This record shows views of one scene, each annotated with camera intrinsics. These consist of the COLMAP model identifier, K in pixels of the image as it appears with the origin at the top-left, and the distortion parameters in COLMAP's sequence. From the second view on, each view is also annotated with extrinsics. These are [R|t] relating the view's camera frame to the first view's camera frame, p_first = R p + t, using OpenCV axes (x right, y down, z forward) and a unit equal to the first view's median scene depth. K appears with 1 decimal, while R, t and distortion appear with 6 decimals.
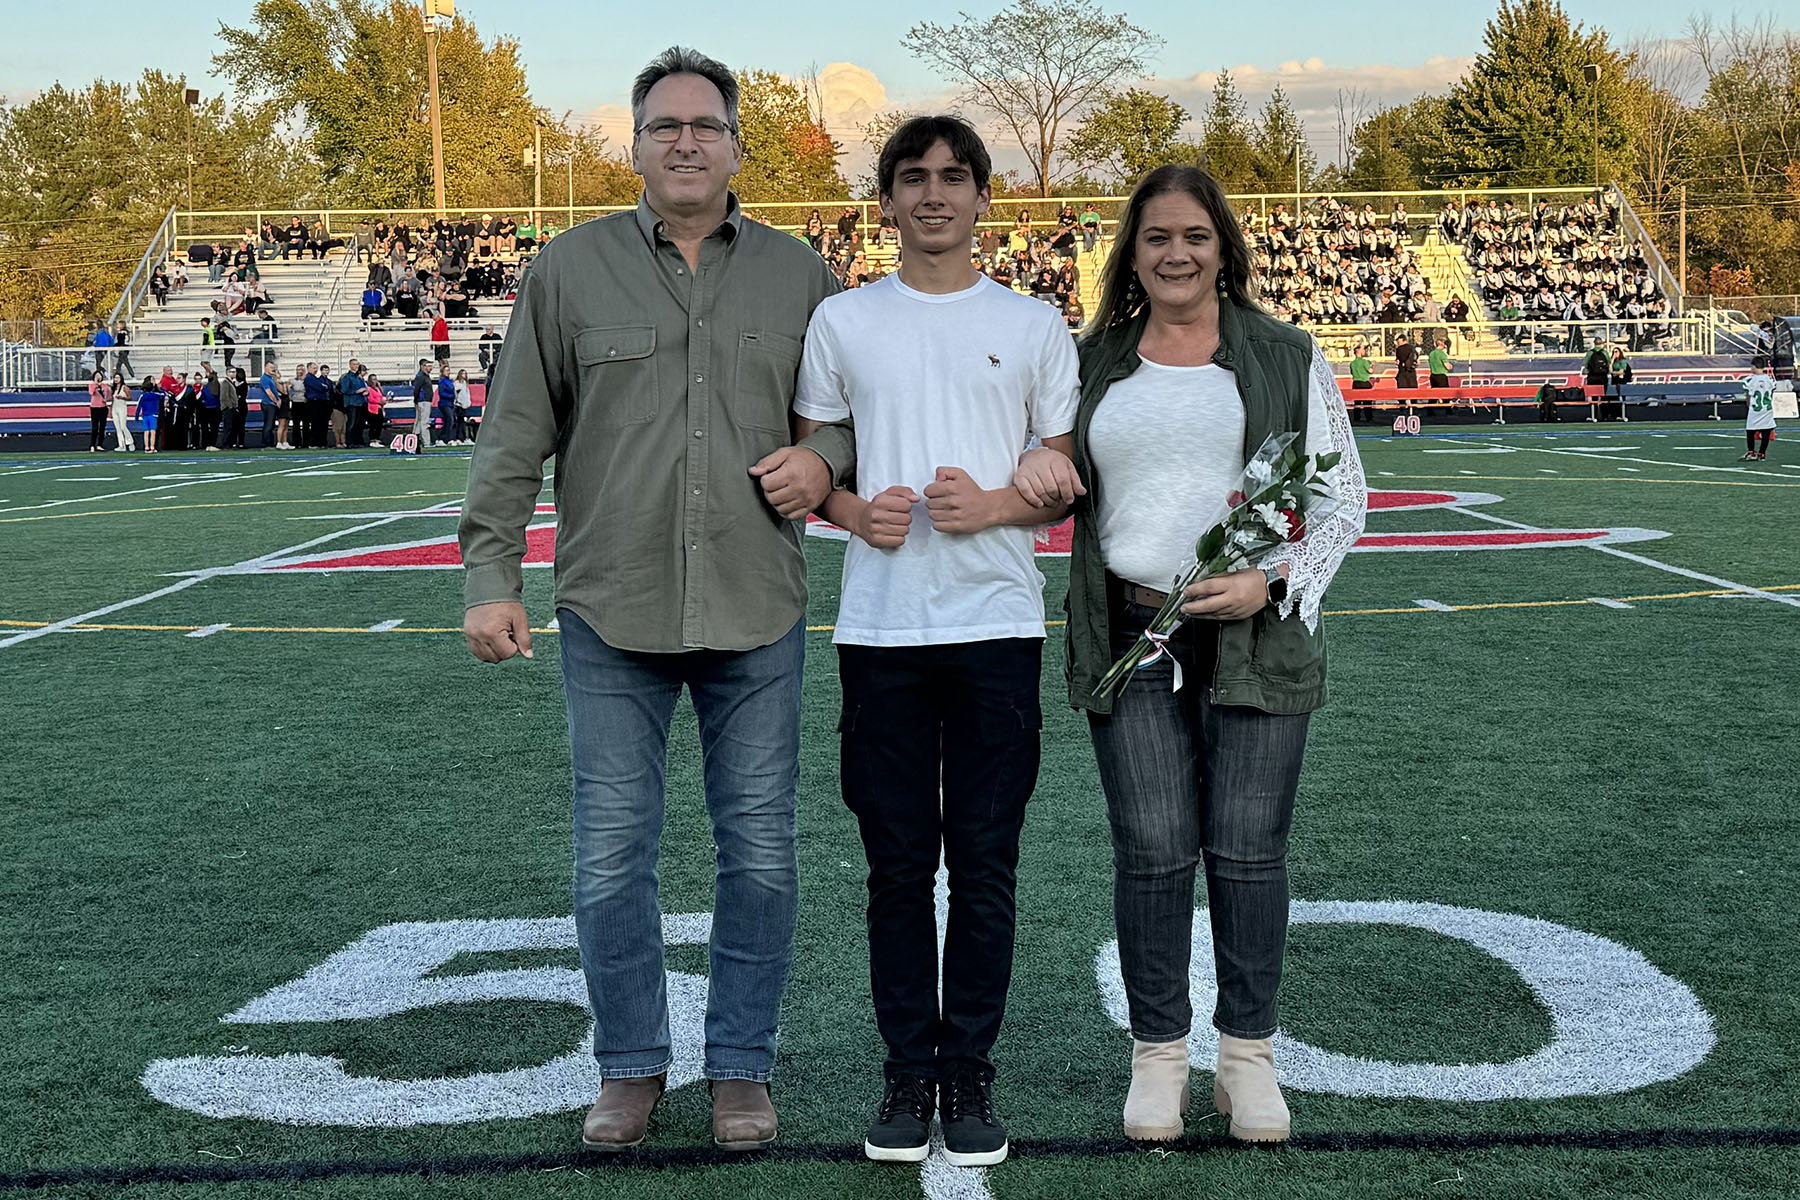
lens RADIAL K [[2484.2, 0, 929.3], [0, 2484.2, 390.1], [0, 0, 1]] dist [0.142681, -0.190747]
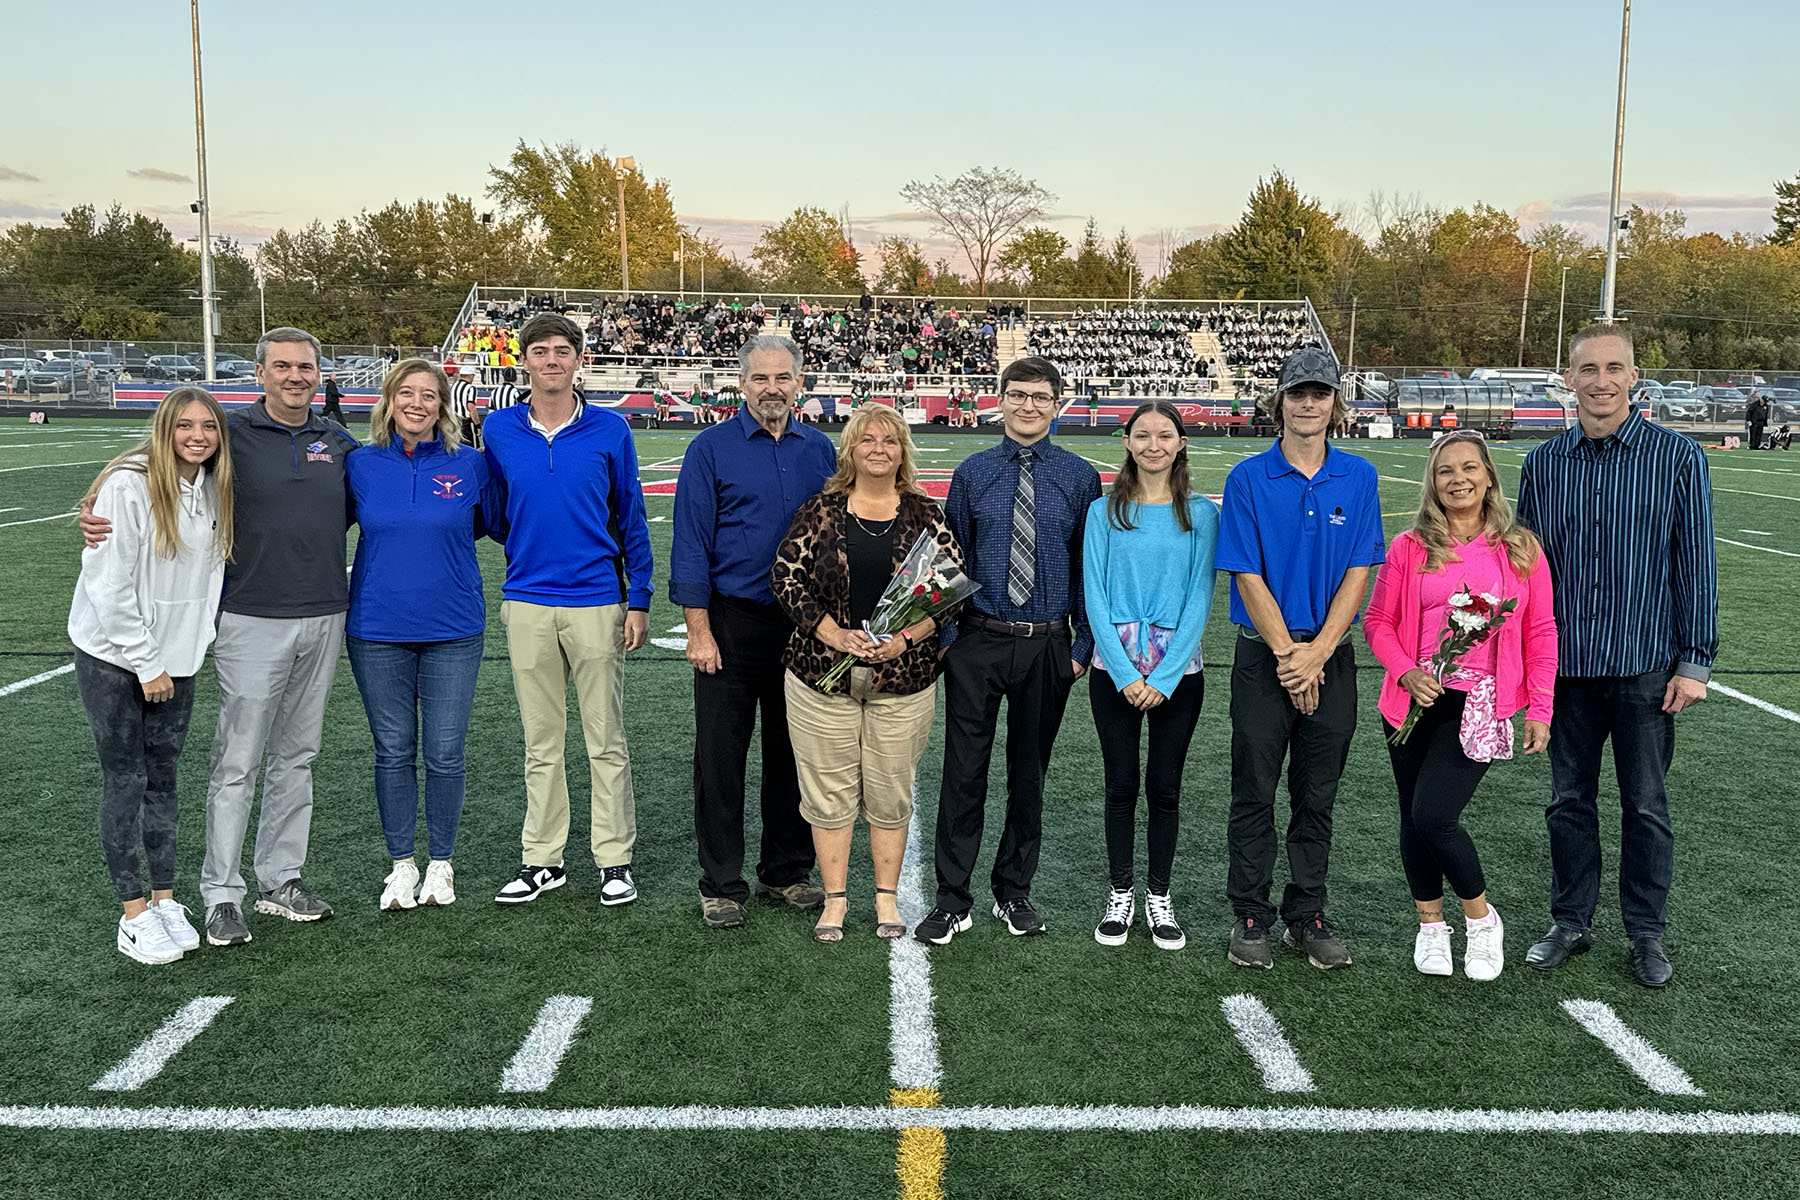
lens RADIAL K [[1742.9, 0, 926.1], [0, 1742.9, 600.5], [0, 0, 1]] dist [0.126177, -0.008550]
pose [[0.999416, 0.032102, 0.011749, 0.001480], [-0.033274, 0.992318, 0.119158, -0.011224], [-0.007833, -0.119479, 0.992806, -0.232253]]
